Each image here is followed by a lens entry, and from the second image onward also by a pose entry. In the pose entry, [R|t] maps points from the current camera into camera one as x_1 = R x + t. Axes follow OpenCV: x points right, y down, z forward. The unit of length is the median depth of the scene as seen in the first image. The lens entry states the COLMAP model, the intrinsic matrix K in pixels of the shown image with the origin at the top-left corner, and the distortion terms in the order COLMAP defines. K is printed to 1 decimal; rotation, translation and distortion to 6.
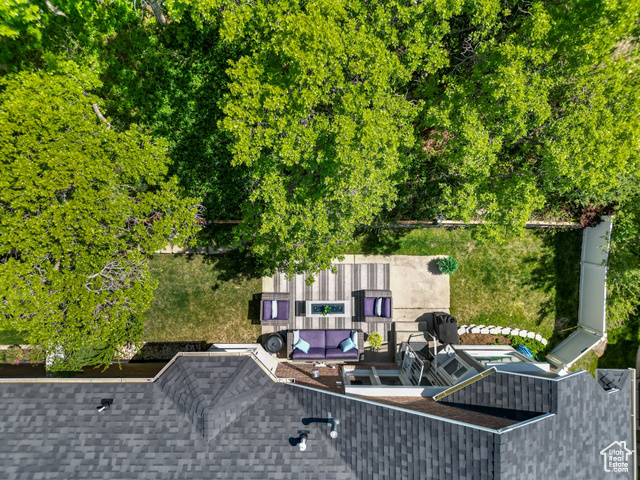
lens RADIAL K [[444.4, 0, 320.0], [0, 444.4, 240.0], [0, 0, 1]] dist [0.074256, -0.053743]
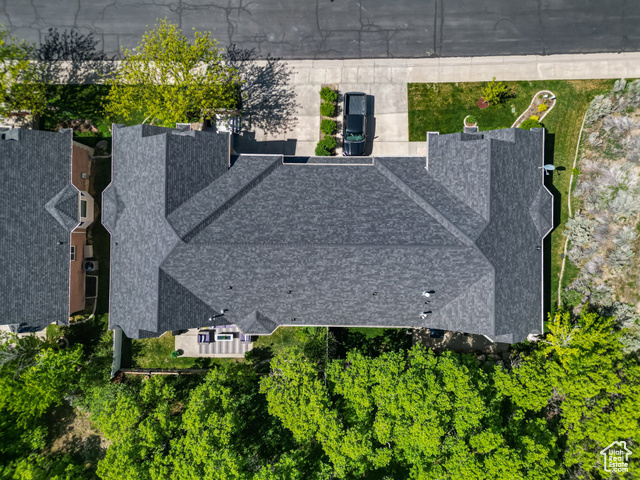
lens RADIAL K [[444.4, 0, 320.0], [0, 444.4, 240.0], [0, 0, 1]] dist [0.074256, -0.053743]
pose [[-0.999854, -0.009782, 0.014015, -0.553733], [0.009738, -0.999947, -0.003248, 0.720933], [0.014046, -0.003111, 0.999897, -1.498543]]
